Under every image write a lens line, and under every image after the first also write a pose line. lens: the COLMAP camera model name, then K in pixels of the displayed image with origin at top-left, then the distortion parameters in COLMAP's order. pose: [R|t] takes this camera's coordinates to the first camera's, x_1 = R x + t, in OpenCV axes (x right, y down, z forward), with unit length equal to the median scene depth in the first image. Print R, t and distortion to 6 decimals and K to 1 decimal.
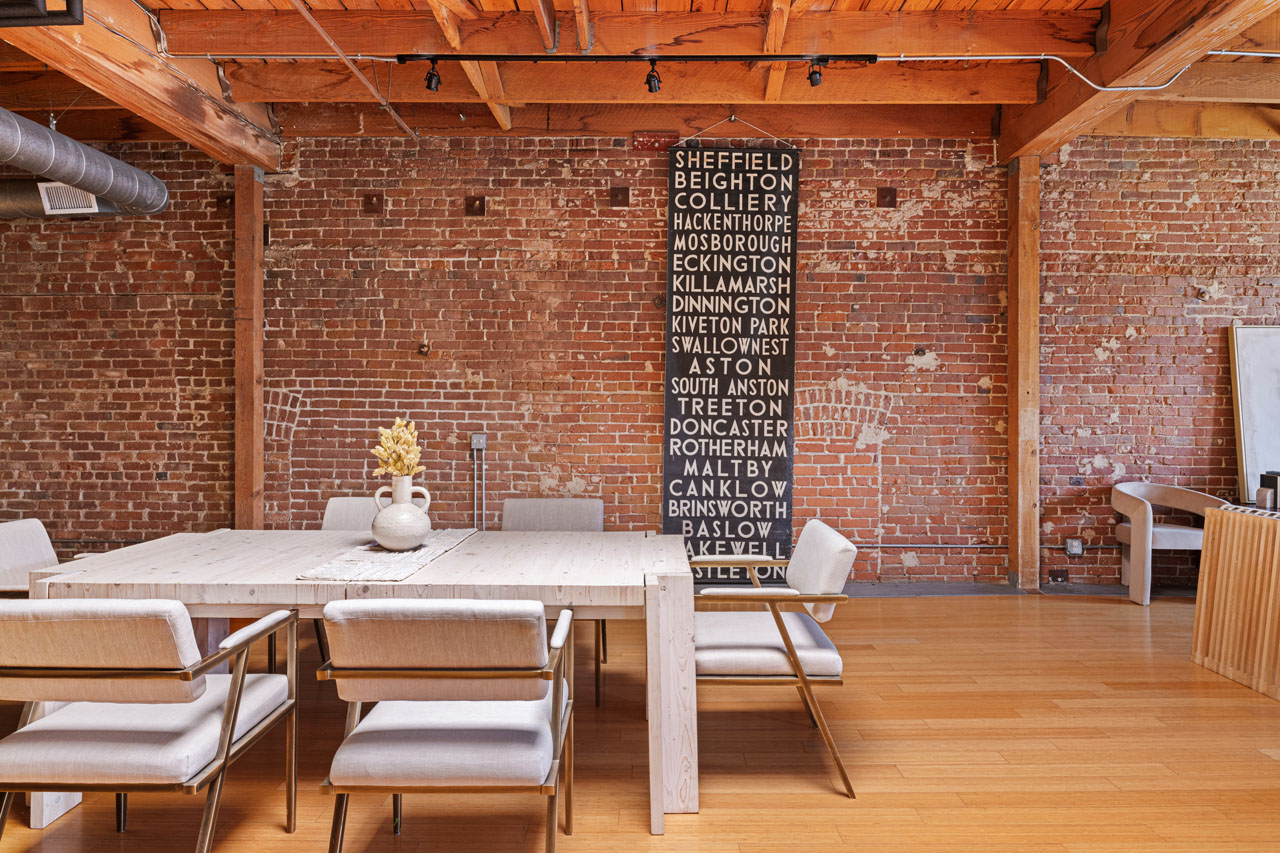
lens RADIAL K [[740.0, 0, 641.6], [0, 740.0, 429.2], [0, 0, 1]] dist [-0.019416, 0.000780]
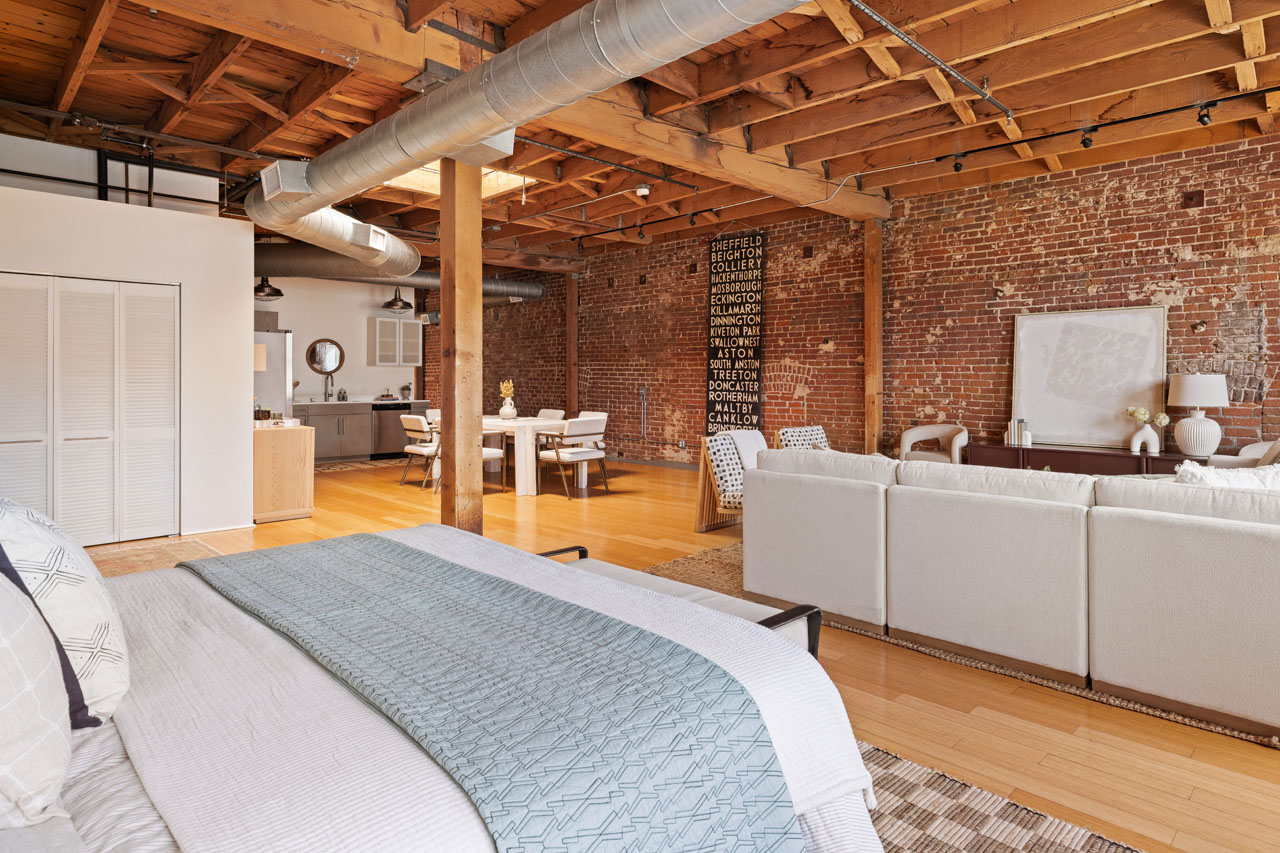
lens RADIAL K [[717.2, 0, 640.0], [0, 717.2, 378.8], [0, 0, 1]] dist [-0.004112, 0.000652]
pose [[0.704406, -0.000544, -0.709797, 1.237096], [-0.017643, 0.999677, -0.018275, 0.017201], [0.709578, 0.025395, 0.704169, -0.444849]]
